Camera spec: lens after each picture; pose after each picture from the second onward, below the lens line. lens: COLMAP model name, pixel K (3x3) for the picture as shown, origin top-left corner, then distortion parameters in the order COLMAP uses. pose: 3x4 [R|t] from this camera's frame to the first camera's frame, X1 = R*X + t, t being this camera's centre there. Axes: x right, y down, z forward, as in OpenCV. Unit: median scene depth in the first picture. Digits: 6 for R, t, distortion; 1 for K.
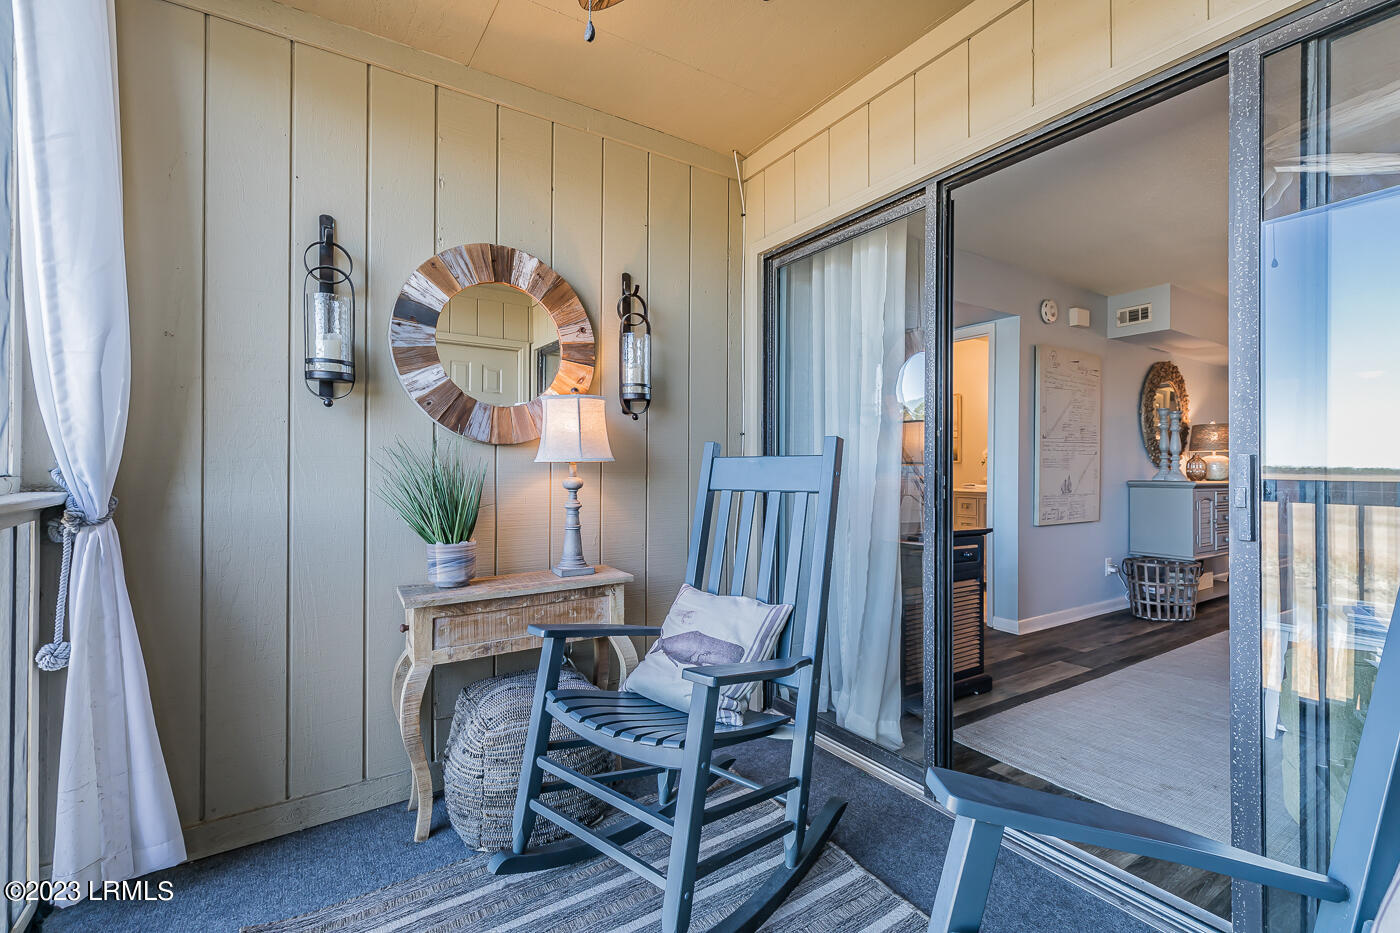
lens RADIAL K [[618.8, 0, 700.0], [0, 618.8, 466.5], [0, 0, 1]] dist [0.000799, -0.000088]
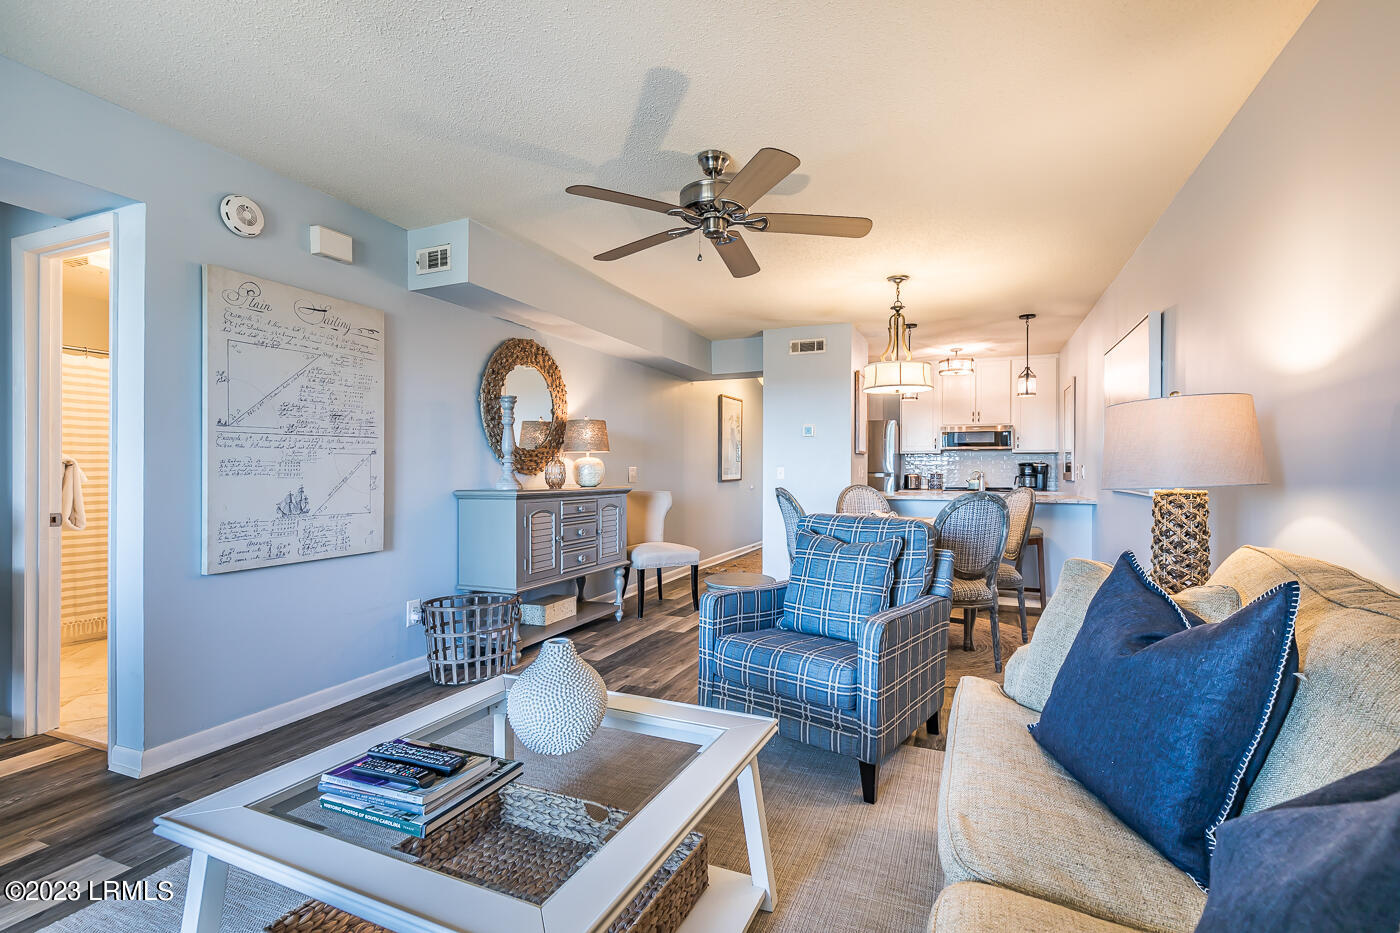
lens RADIAL K [[639.2, 0, 681.3], [0, 639.2, 472.4], [0, 0, 1]] dist [0.003420, -0.000715]
pose [[0.838058, -0.005935, 0.545549, 0.542598], [0.001276, 0.999959, 0.008917, -0.005323], [-0.545580, -0.006777, 0.838031, 0.226845]]
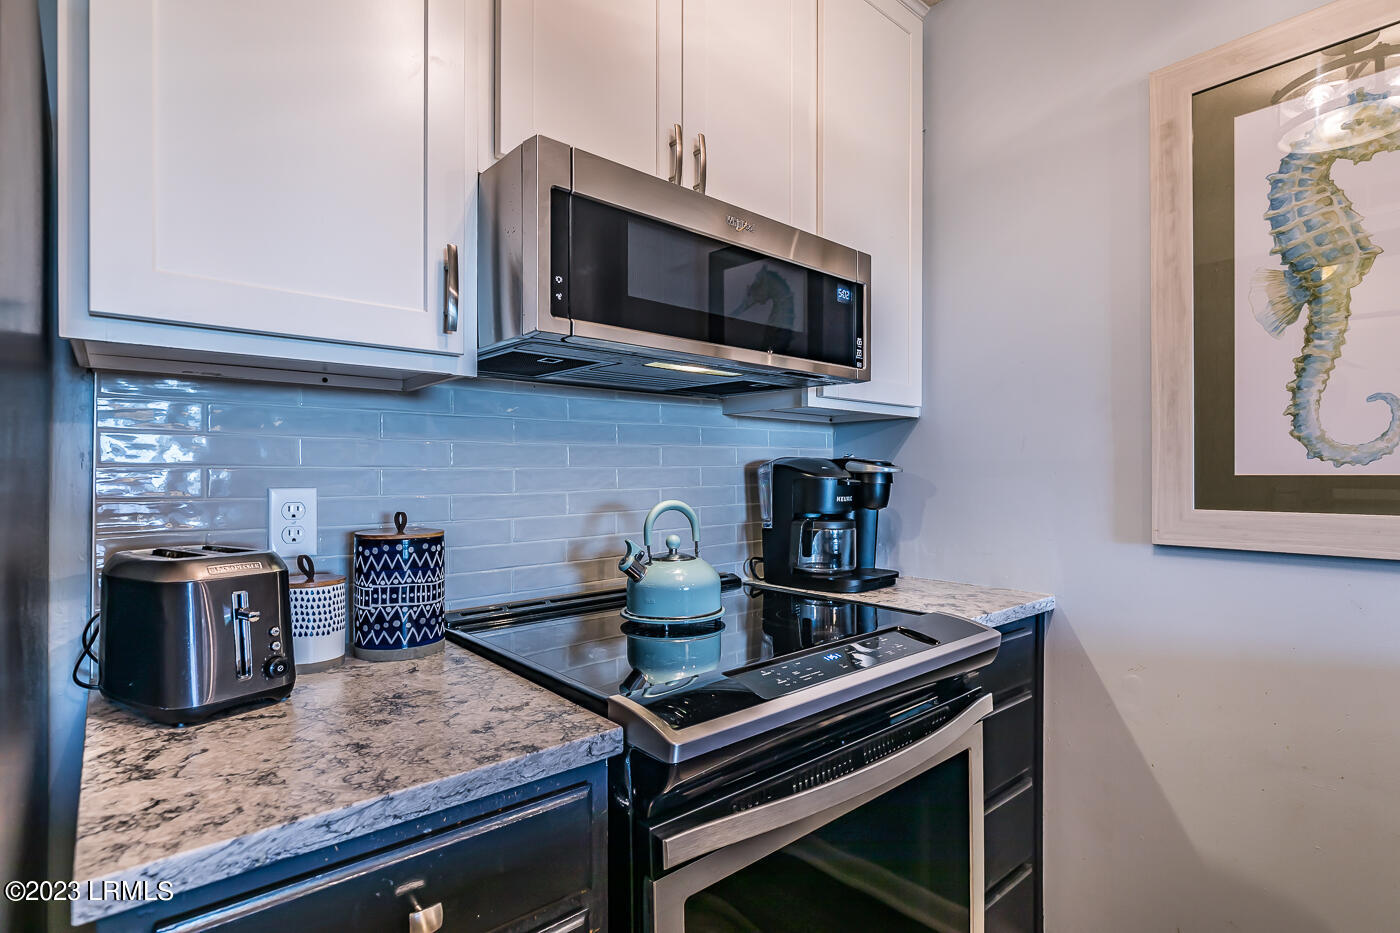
lens RADIAL K [[693.9, 0, 698.6], [0, 693.9, 474.4], [0, 0, 1]] dist [0.001600, -0.000400]
pose [[-0.137114, -0.010776, 0.990497, 1.735200], [0.000034, 0.999941, 0.010884, -0.009742], [-0.990555, 0.001526, -0.137106, 1.183351]]
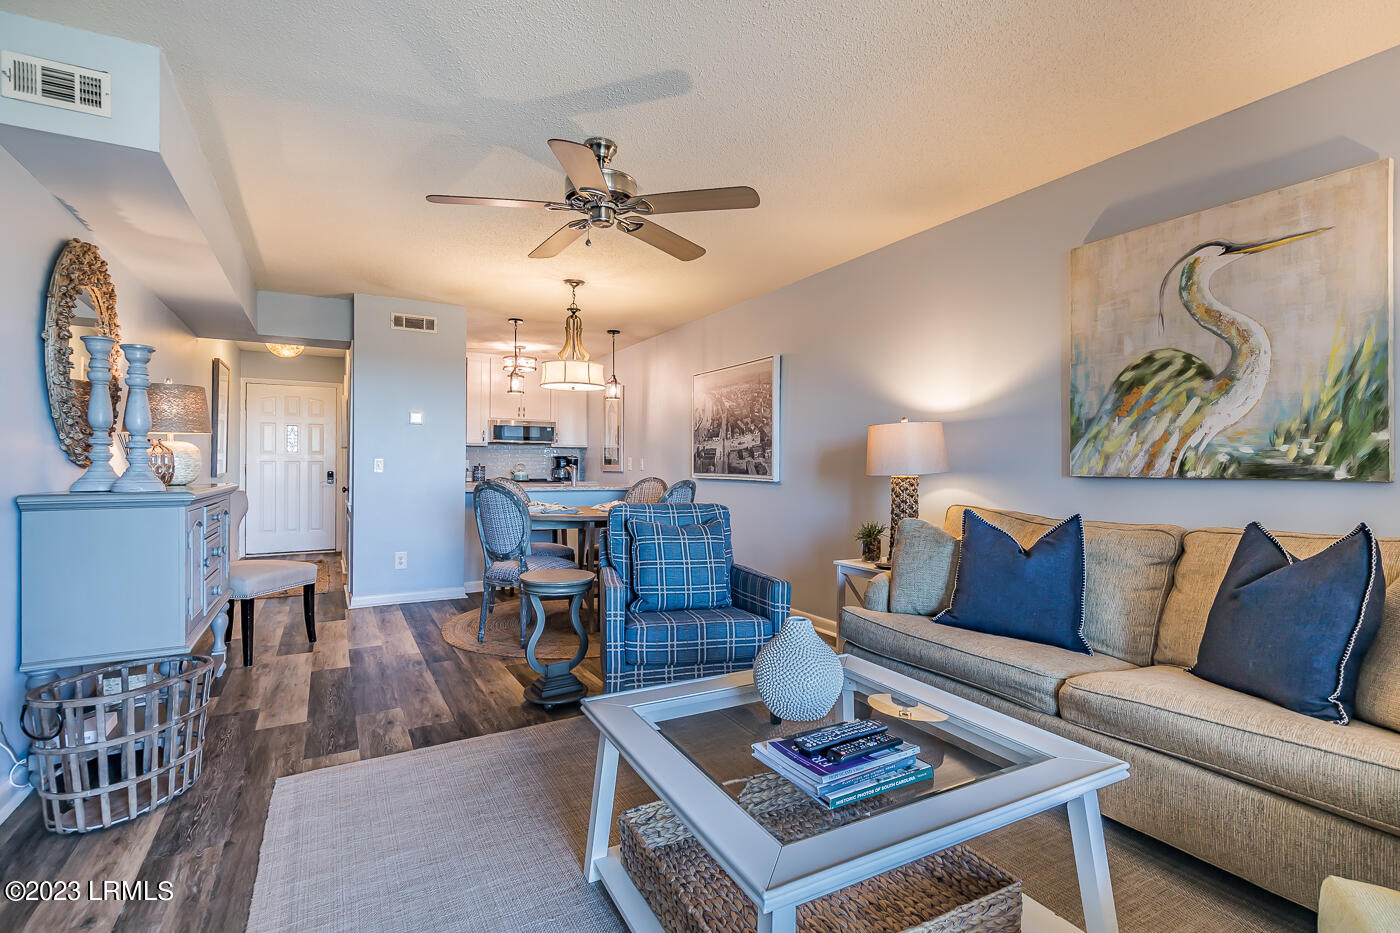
lens RADIAL K [[672.1, 0, 708.9], [0, 672.1, 466.9], [0, 0, 1]] dist [0.002396, -0.000031]
pose [[0.061396, -0.008738, 0.998075, 0.293821], [-0.007509, 0.999929, 0.009216, -0.004517], [-0.998085, -0.008061, 0.061326, 0.556716]]
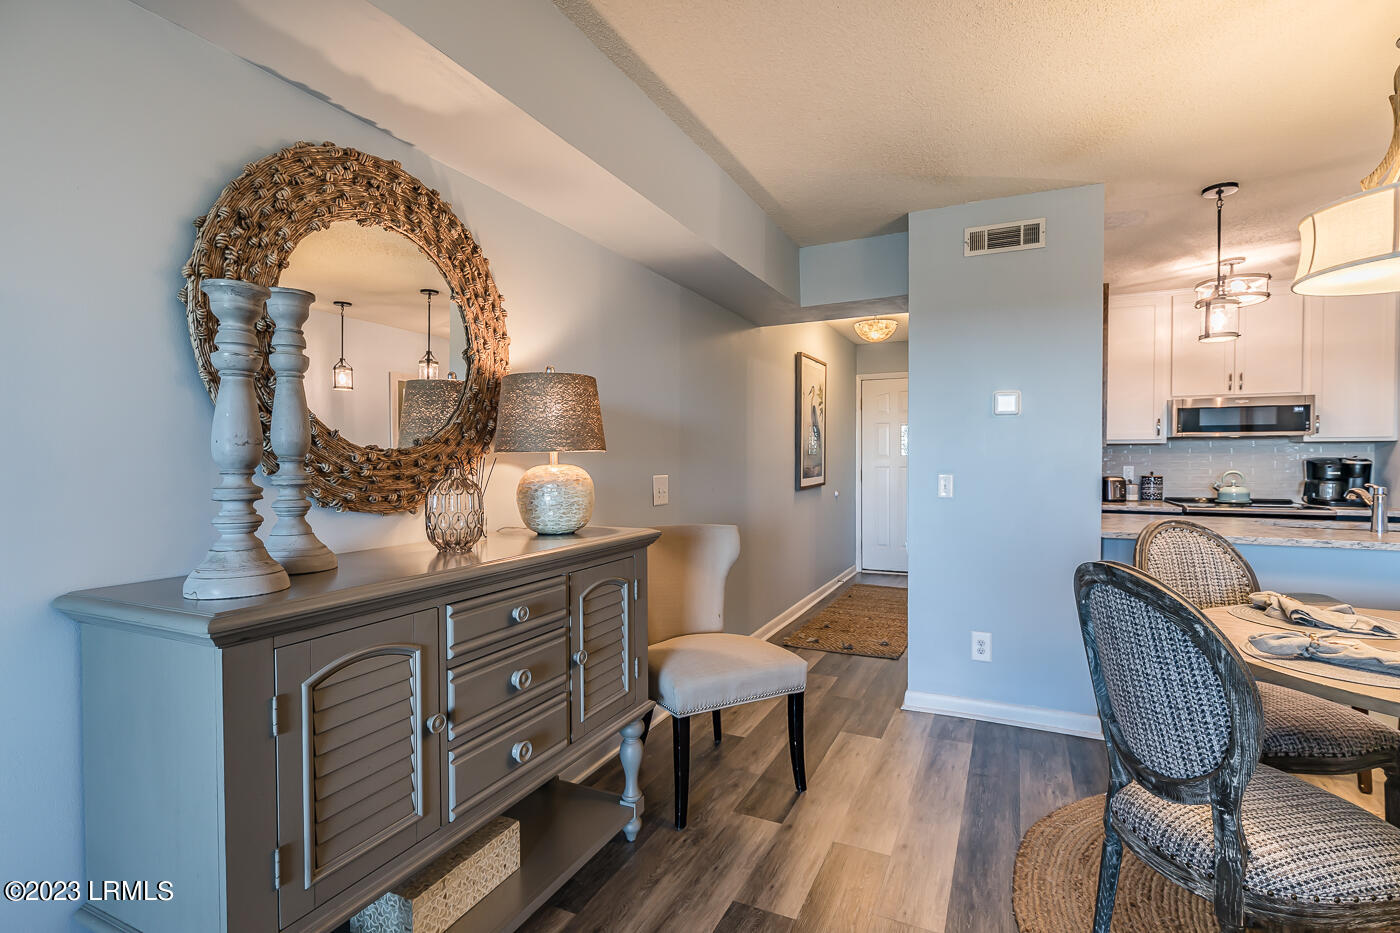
lens RADIAL K [[672.1, 0, 708.9], [0, 672.1, 466.9], [0, 0, 1]] dist [0.002396, -0.000031]
pose [[0.841790, -0.017018, 0.539537, 0.822410], [0.006286, 0.999744, 0.021727, -0.028678], [-0.539769, -0.014898, 0.841681, 0.734543]]
